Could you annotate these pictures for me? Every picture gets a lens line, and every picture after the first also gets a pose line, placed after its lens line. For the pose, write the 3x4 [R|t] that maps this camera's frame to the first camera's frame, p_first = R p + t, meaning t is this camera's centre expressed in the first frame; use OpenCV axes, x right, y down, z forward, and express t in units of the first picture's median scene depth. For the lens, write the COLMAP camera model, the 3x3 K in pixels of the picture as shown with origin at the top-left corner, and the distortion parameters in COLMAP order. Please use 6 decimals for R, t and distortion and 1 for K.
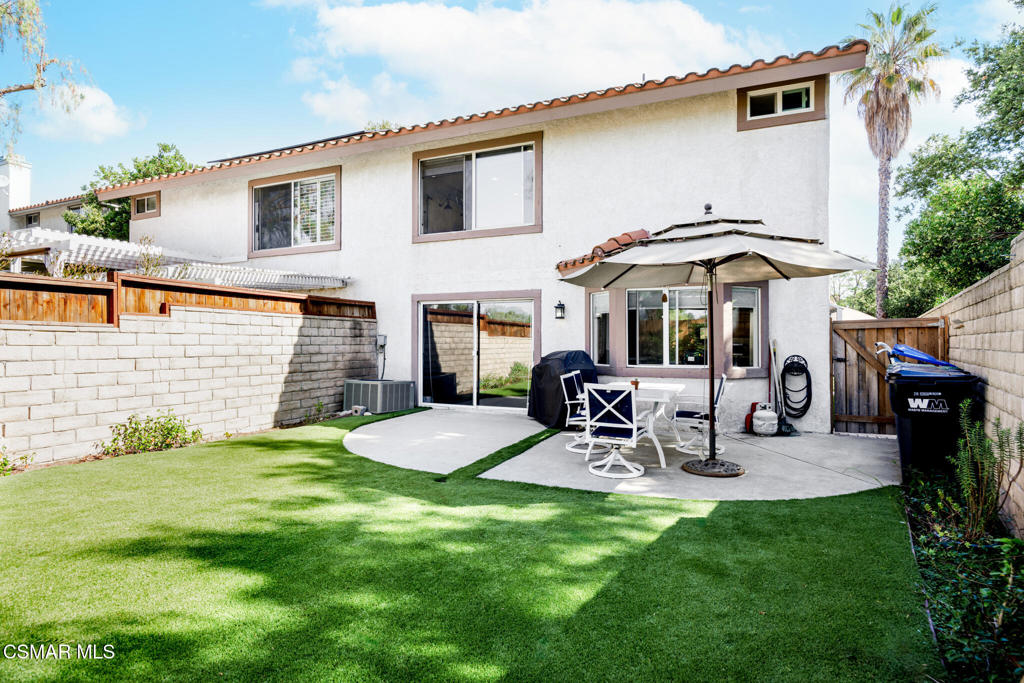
lens RADIAL K [[526.0, 0, 522.0], [0, 526.0, 339.7], [0, 0, 1]] dist [-0.011918, 0.001604]
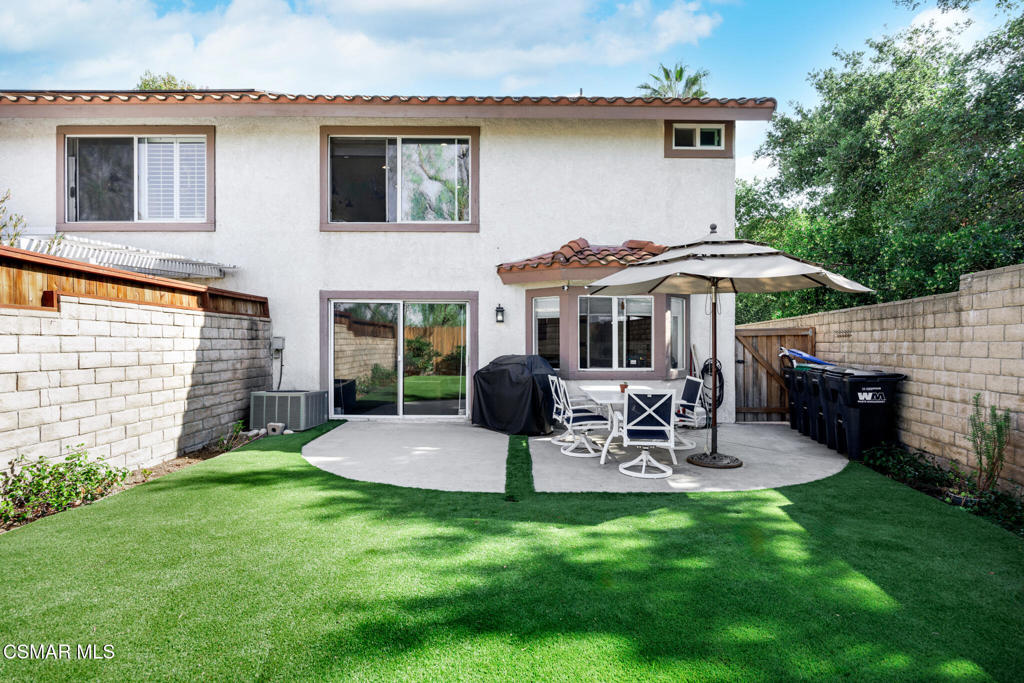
lens RADIAL K [[526.0, 0, 516.6], [0, 526.0, 346.0], [0, 0, 1]] dist [-0.011918, 0.001604]
pose [[0.916291, 0.000425, 0.400512, -0.330097], [-0.004800, 0.999939, 0.009919, -0.006405], [-0.400484, -0.011011, 0.916238, 0.100468]]
